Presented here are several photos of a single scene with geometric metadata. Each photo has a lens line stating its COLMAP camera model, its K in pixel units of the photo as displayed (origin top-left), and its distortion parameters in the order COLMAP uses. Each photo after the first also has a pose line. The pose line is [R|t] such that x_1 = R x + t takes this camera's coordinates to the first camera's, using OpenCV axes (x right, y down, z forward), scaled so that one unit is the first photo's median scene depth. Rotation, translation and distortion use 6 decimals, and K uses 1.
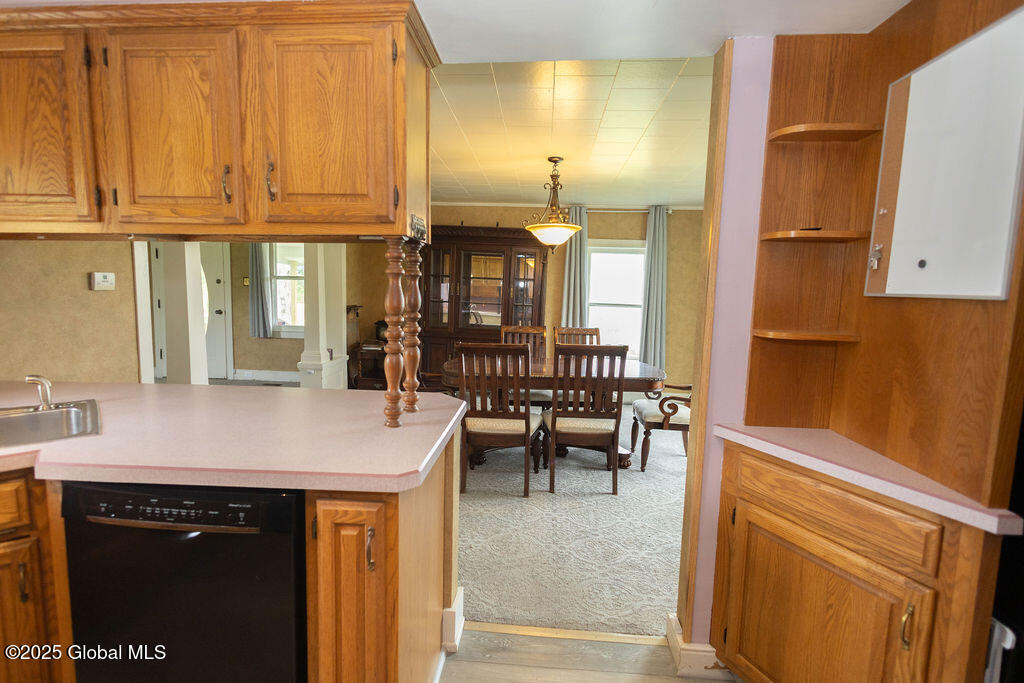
lens RADIAL K [[493.1, 0, 505.6], [0, 493.1, 343.0], [0, 0, 1]] dist [0.006017, -0.002017]
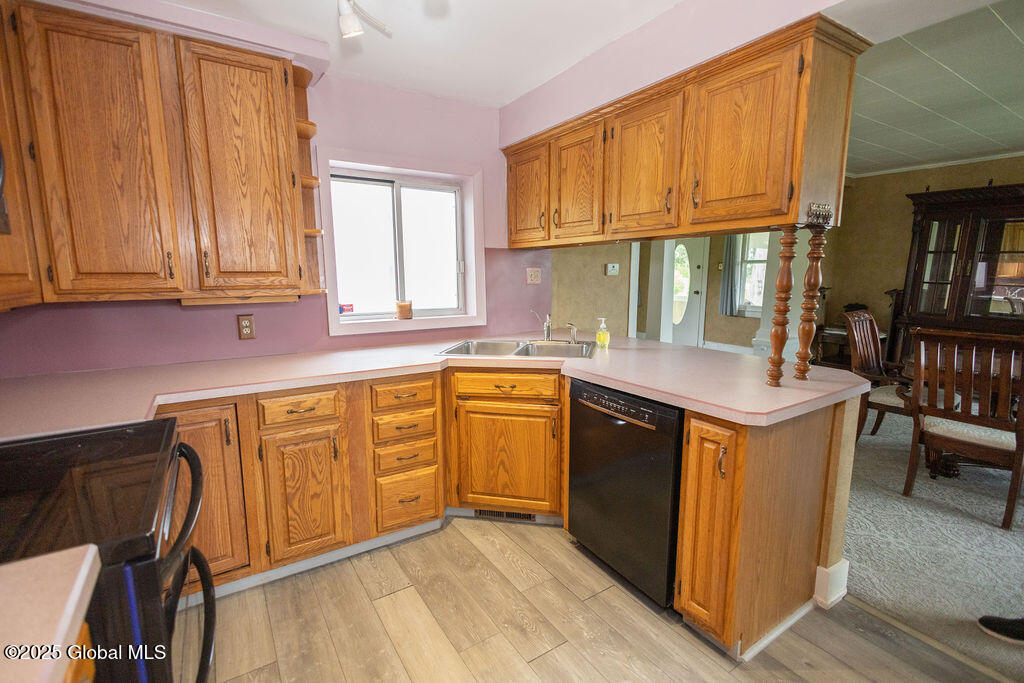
lens RADIAL K [[468.9, 0, 514.6], [0, 468.9, 343.5], [0, 0, 1]] dist [0.003293, -0.003216]
pose [[0.600879, 0.099406, -0.793135, 0.305343], [-0.067162, 0.995007, 0.073825, 0.027306], [0.796513, 0.008909, 0.604555, -0.199874]]
